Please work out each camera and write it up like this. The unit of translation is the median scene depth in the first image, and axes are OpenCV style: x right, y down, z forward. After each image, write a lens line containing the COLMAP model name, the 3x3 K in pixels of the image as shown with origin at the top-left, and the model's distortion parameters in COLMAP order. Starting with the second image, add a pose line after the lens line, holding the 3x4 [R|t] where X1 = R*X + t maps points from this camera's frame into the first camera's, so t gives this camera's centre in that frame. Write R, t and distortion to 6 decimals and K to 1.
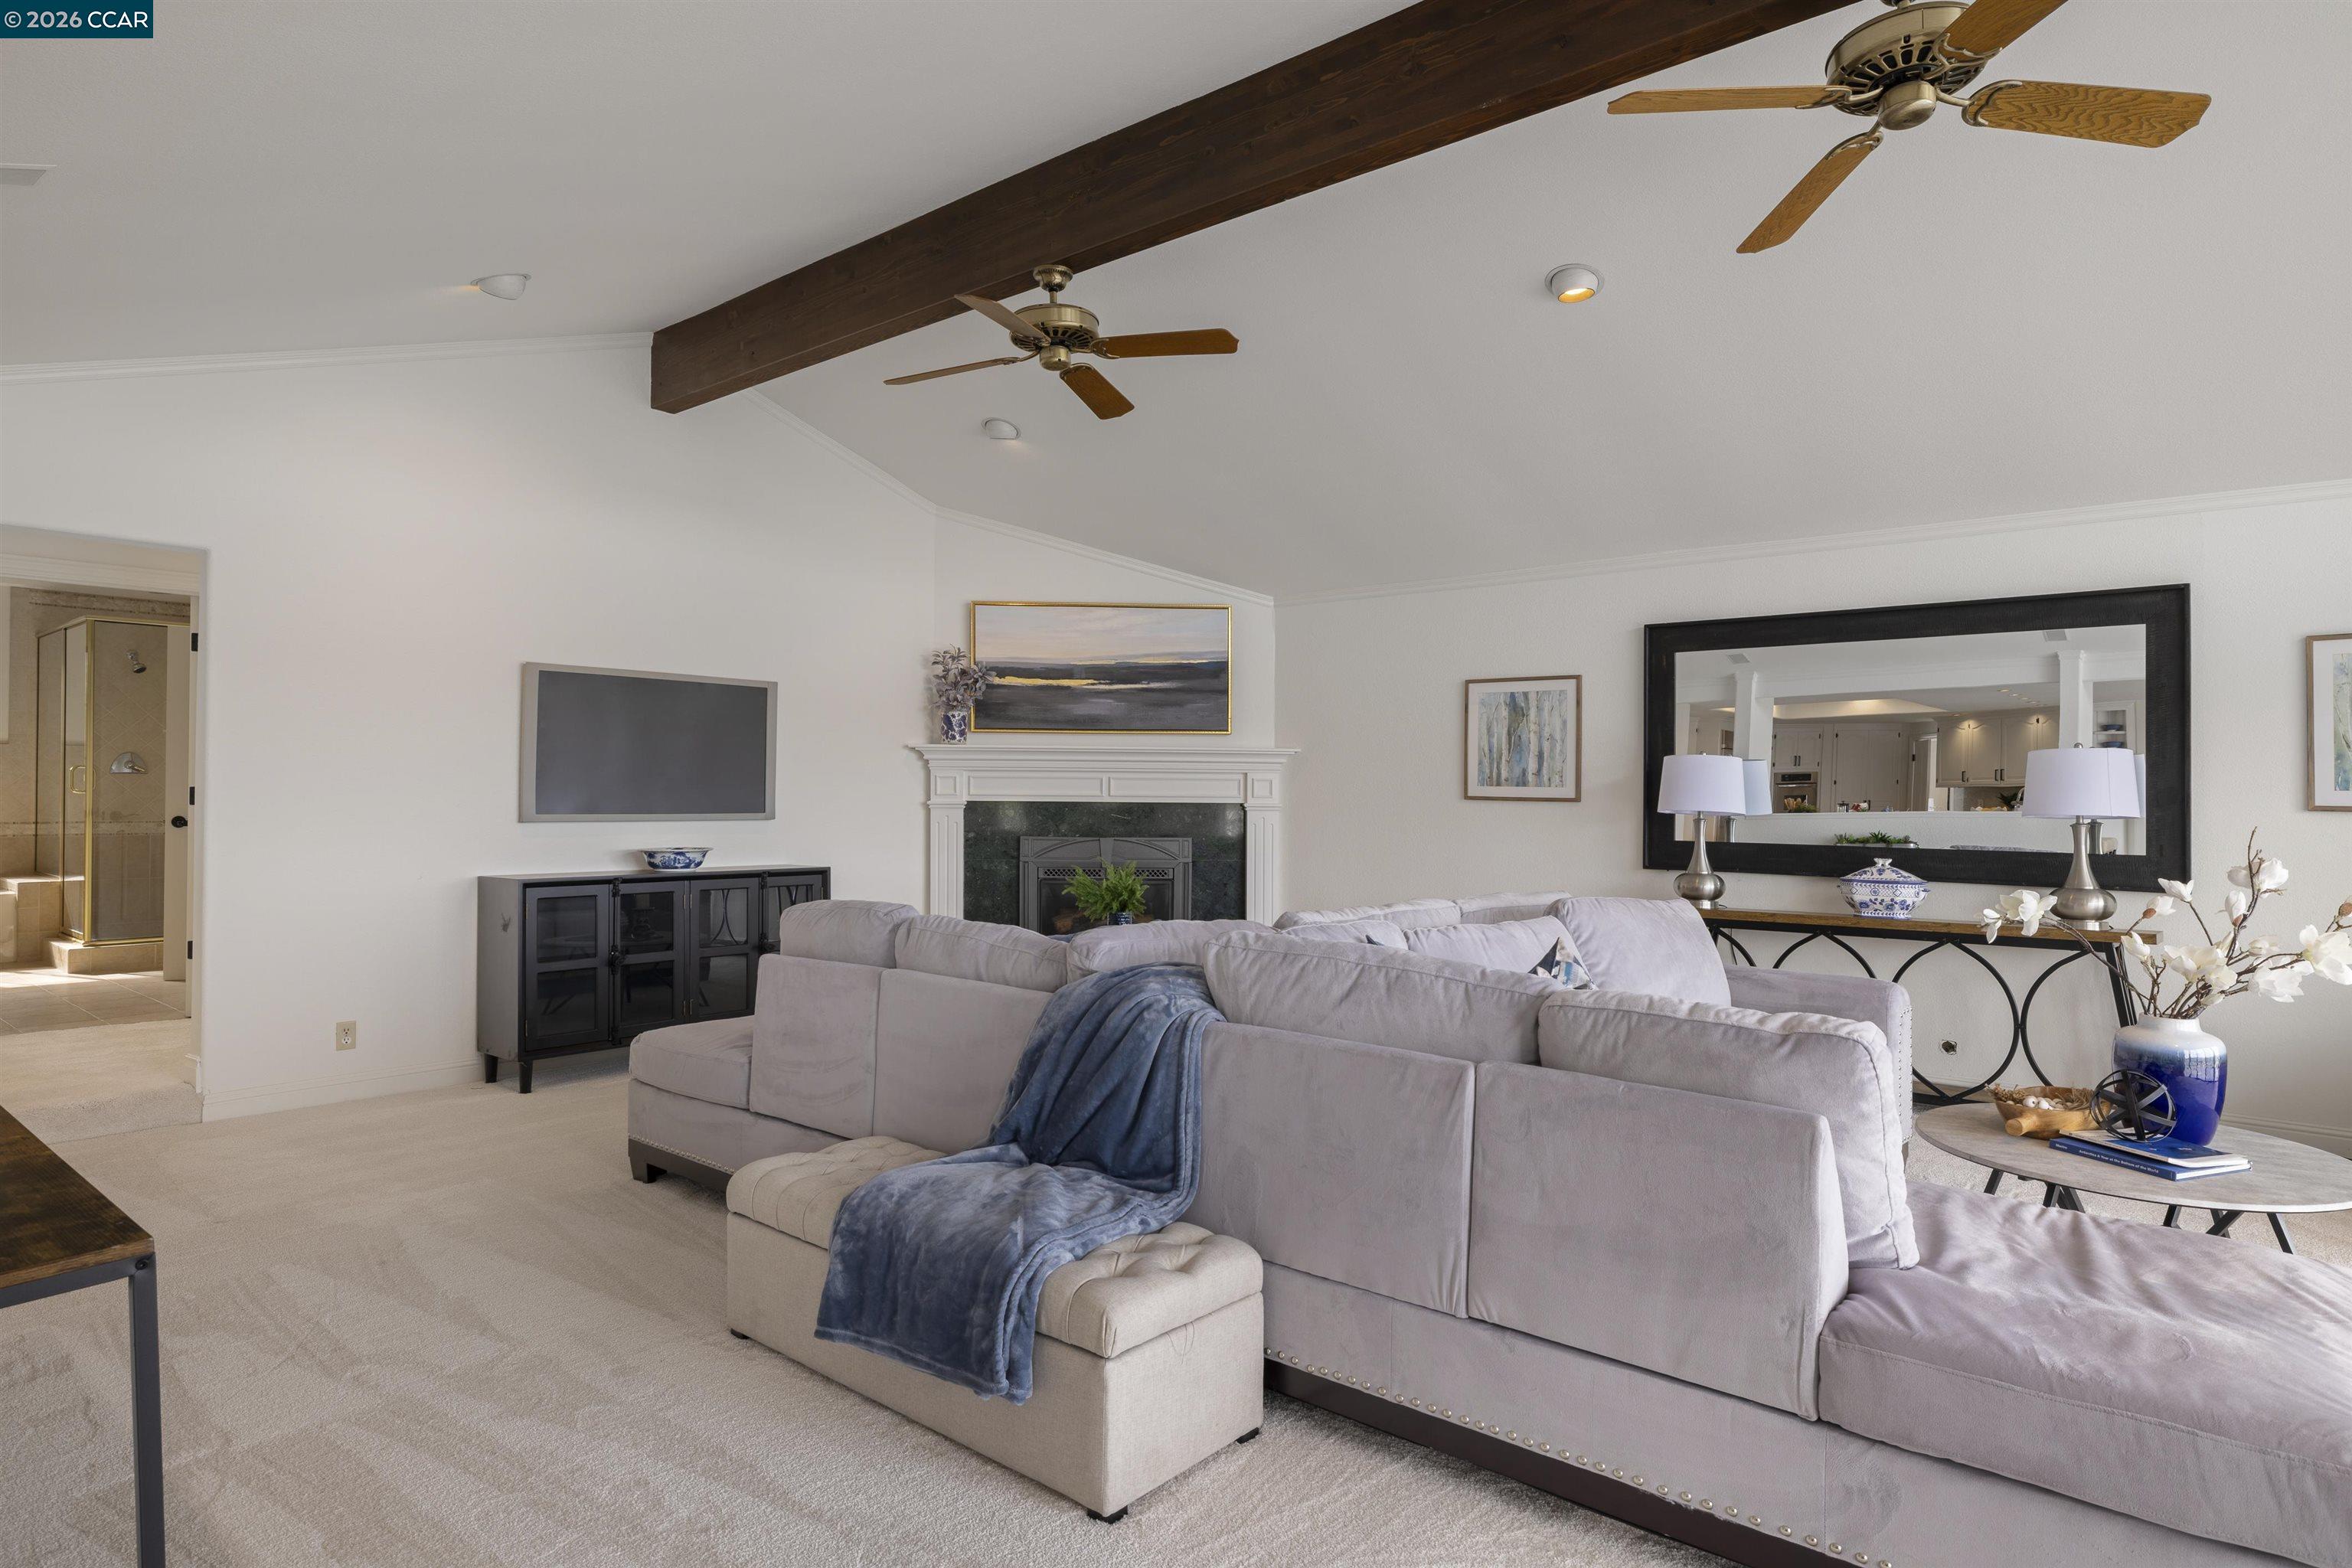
lens RADIAL K [[1315.9, 0, 1202.0], [0, 1315.9, 777.6], [0, 0, 1]] dist [0.033385, -0.000055]
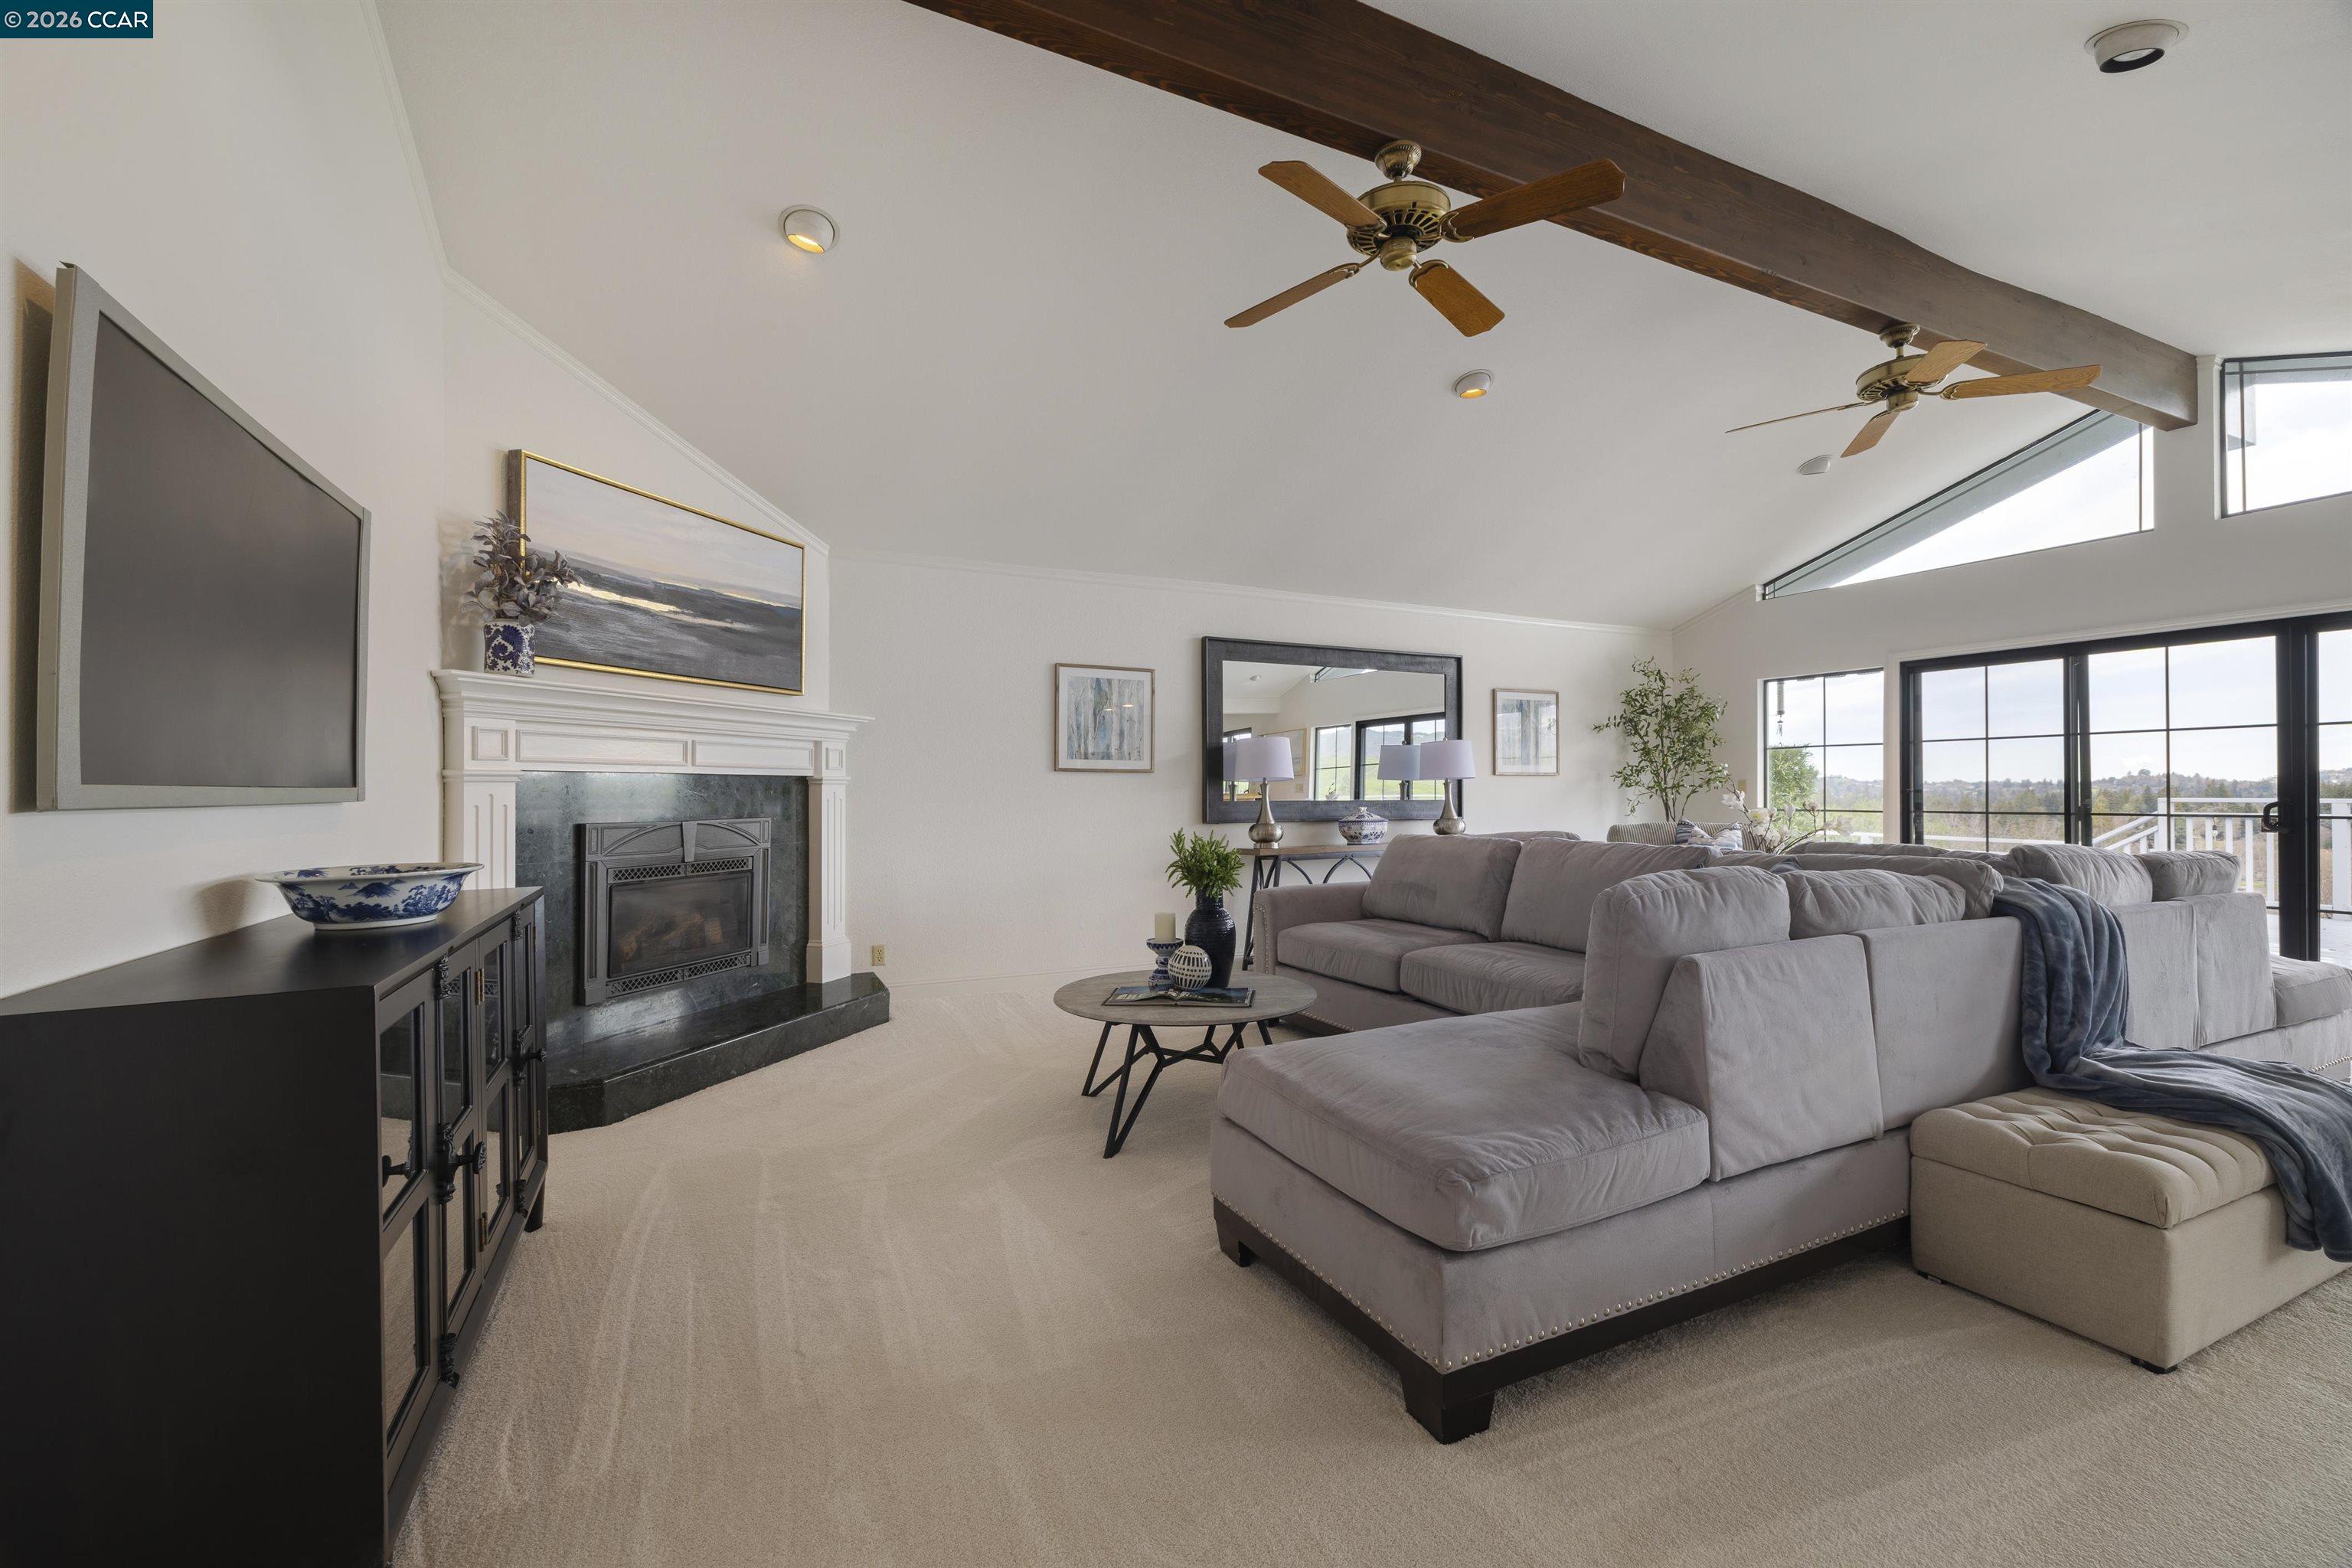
lens RADIAL K [[982.4, 0, 1186.3], [0, 982.4, 793.6], [0, 0, 1]] dist [-0.009761, 0.000060]
pose [[0.403501, -0.013485, 0.914880, -0.521443], [-0.004692, 0.999848, 0.016806, 0.021488], [-0.914967, -0.011074, 0.403376, 0.584212]]
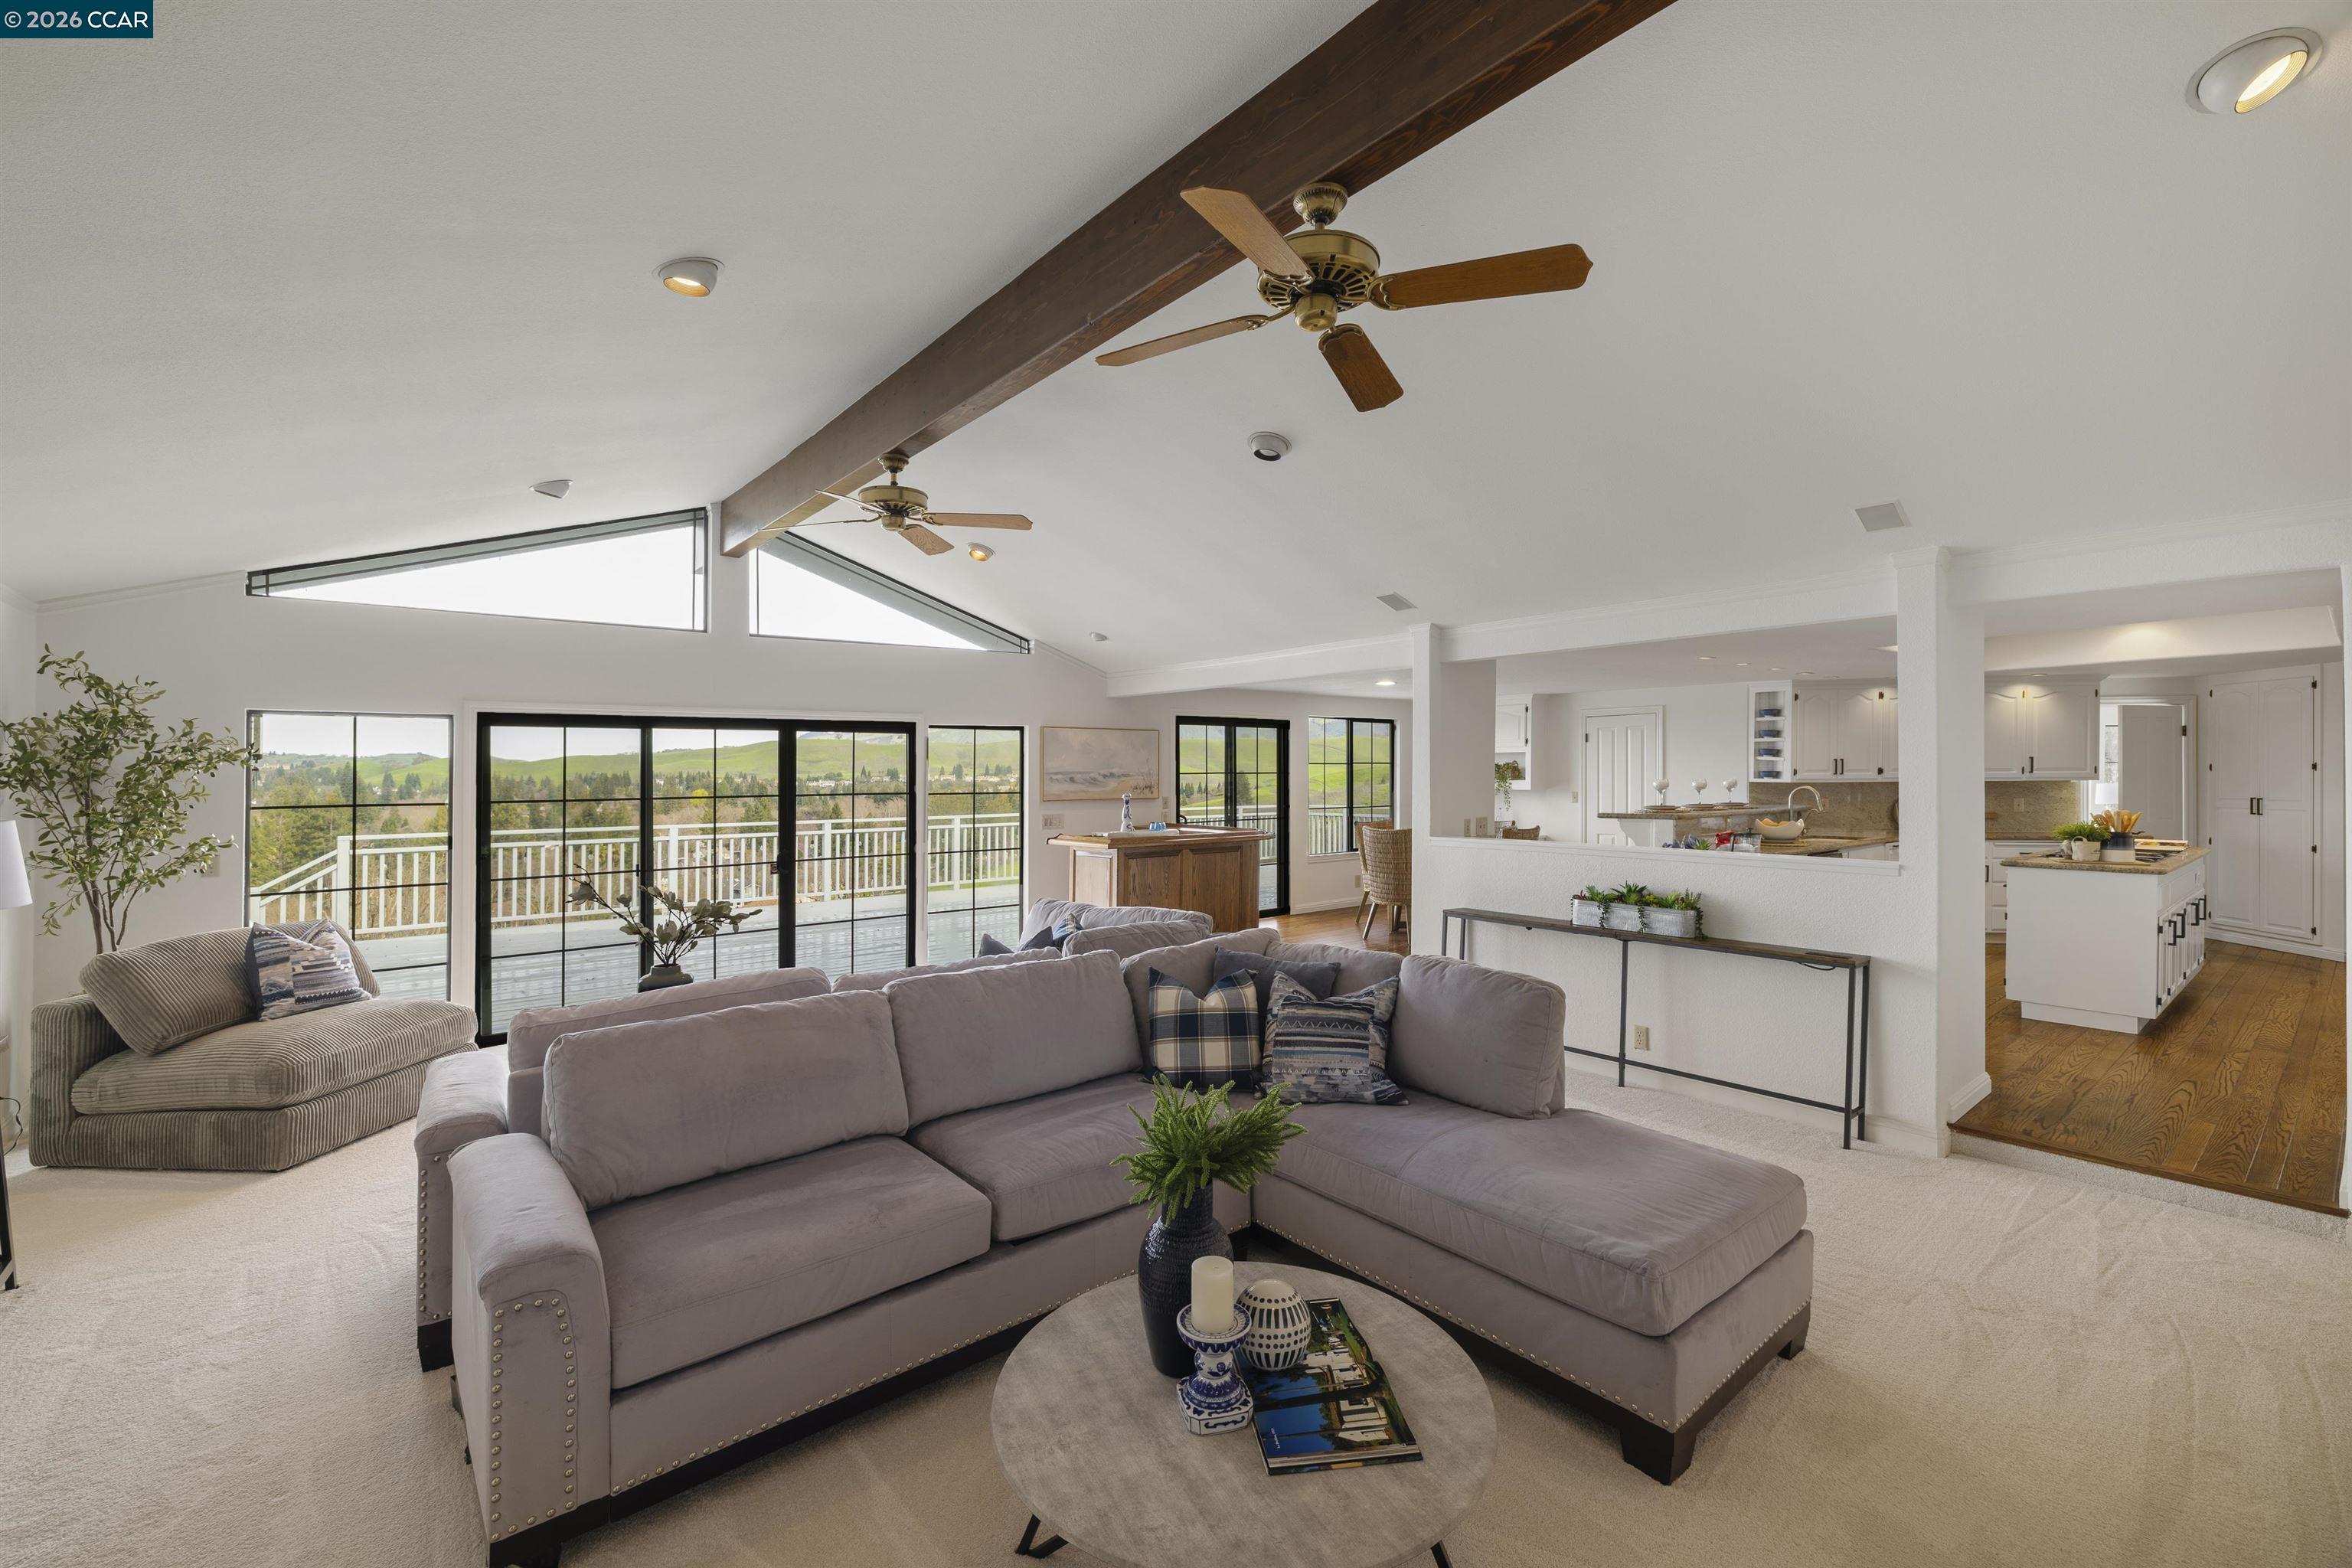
lens RADIAL K [[982.4, 0, 1186.3], [0, 982.4, 793.6], [0, 0, 1]] dist [-0.009761, 0.000060]
pose [[-0.982395, -0.003430, 0.186785, -0.116948], [-0.001733, 0.999956, 0.009247, -0.033275], [-0.186809, 0.008760, -0.982357, 1.041283]]
